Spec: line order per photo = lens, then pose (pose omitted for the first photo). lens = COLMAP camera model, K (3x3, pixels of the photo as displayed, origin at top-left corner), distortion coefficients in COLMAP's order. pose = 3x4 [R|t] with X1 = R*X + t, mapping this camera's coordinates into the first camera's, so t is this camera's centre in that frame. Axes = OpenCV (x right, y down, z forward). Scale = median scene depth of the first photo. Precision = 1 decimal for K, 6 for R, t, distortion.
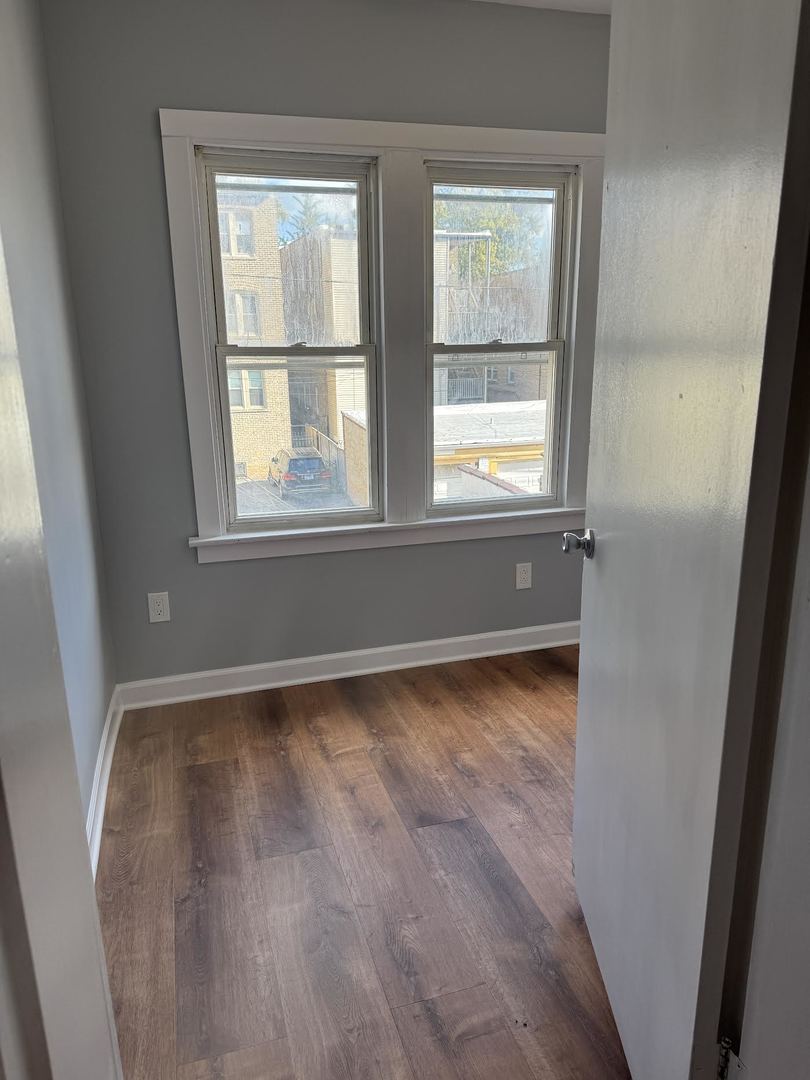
lens RADIAL K [[756.2, 0, 405.0], [0, 756.2, 540.0], [0, 0, 1]] dist [0.057565, -0.002349]
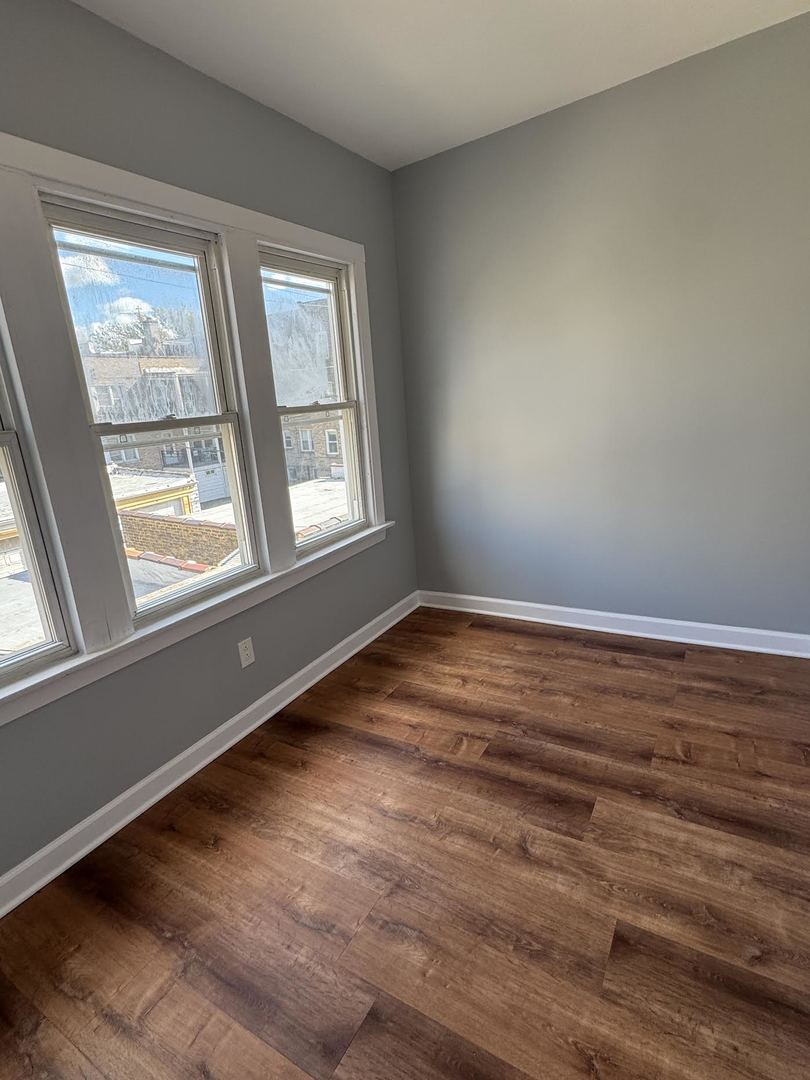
lens RADIAL K [[531.2, 0, 405.0], [0, 531.2, 540.0], [0, 0, 1]] dist [-0.001053, -0.001019]
pose [[0.738795, -0.214784, 0.638788, -0.110666], [0.228588, 0.971528, 0.062289, -0.101253], [-0.633979, 0.100001, 0.766857, 0.377731]]
